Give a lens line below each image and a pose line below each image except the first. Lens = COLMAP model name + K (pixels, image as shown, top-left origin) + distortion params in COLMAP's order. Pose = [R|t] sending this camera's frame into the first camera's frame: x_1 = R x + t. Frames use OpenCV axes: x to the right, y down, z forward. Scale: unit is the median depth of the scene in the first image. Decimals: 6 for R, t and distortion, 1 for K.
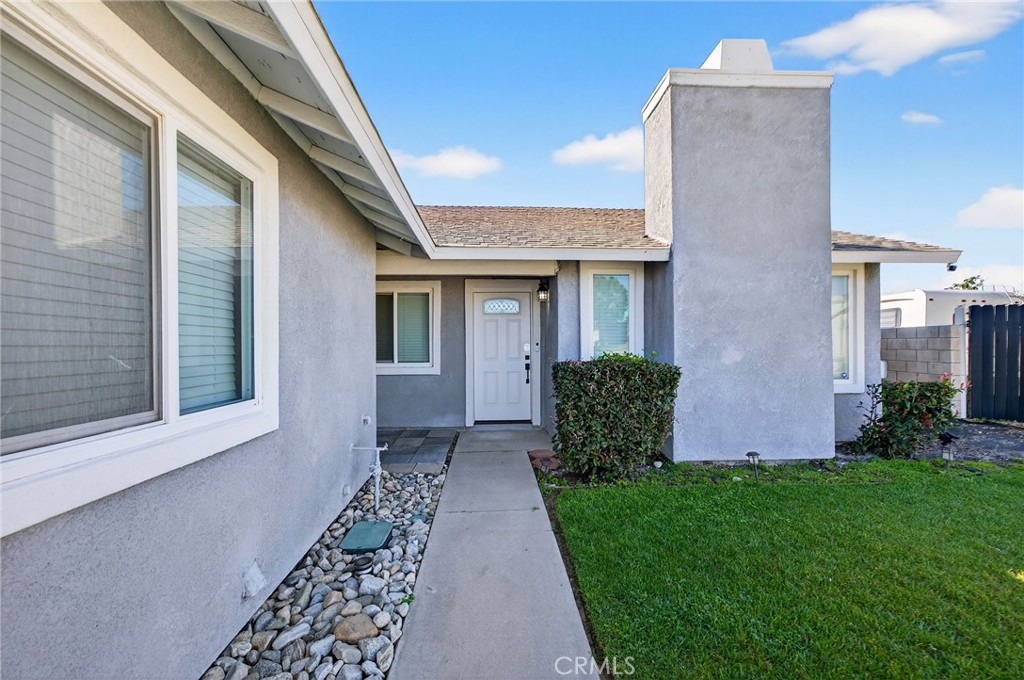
lens RADIAL K [[413.5, 0, 511.0], [0, 413.5, 337.5], [0, 0, 1]] dist [0.000246, 0.001151]
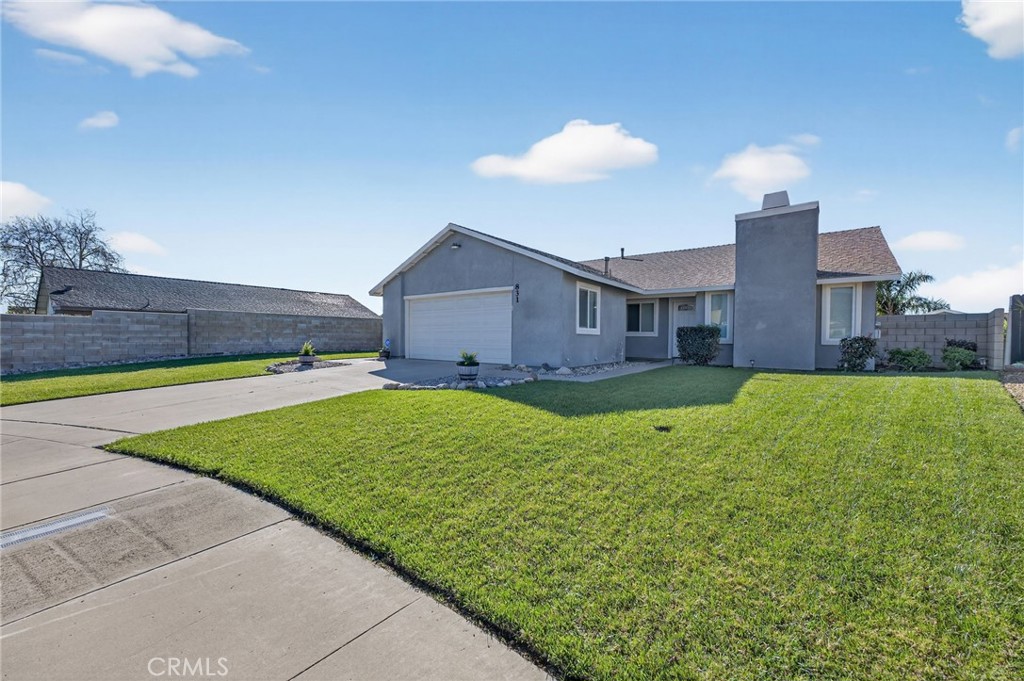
lens RADIAL K [[409.3, 0, 512.0], [0, 409.3, 340.5], [0, 0, 1]] dist [-0.011283, 0.000379]
pose [[0.761653, 0.021078, -0.647642, 0.968779], [-0.009139, 0.999721, 0.021789, 0.090796], [0.647920, -0.010677, 0.761633, -1.817251]]
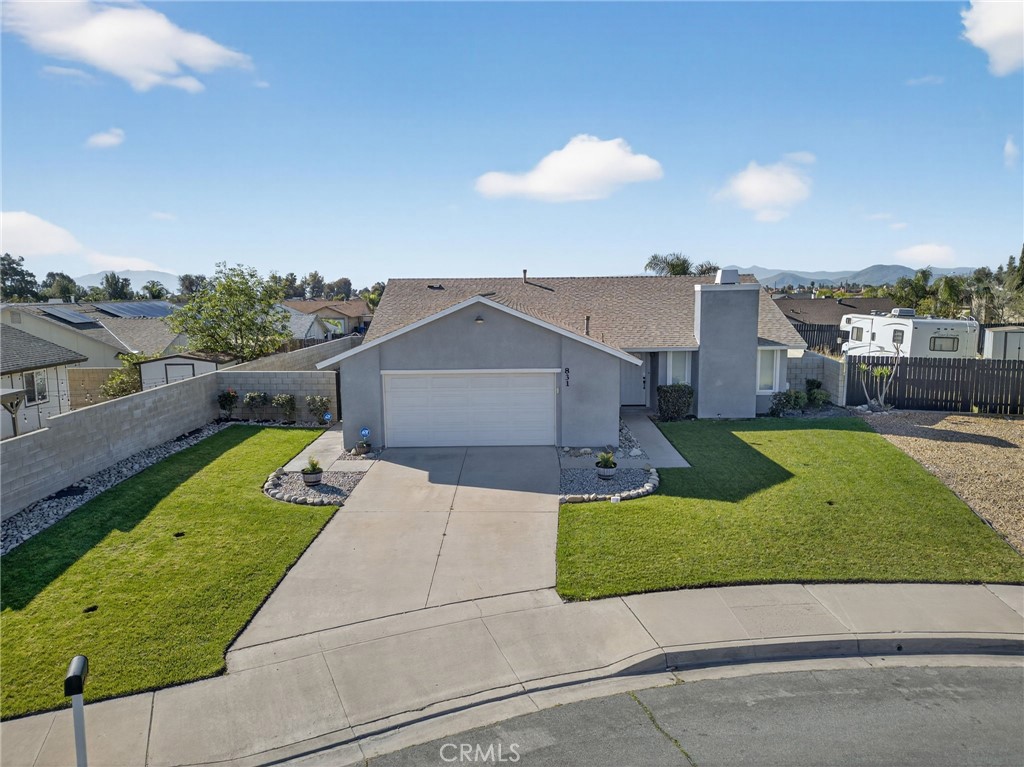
lens RADIAL K [[709.0, 0, 512.0], [0, 709.0, 383.5], [0, 0, 1]] dist [0.001733, -0.002177]
pose [[0.998032, 0.006976, -0.062318, -0.613813], [0.002452, 0.988690, 0.149951, -0.705047], [0.062659, -0.149809, 0.986727, -4.023717]]
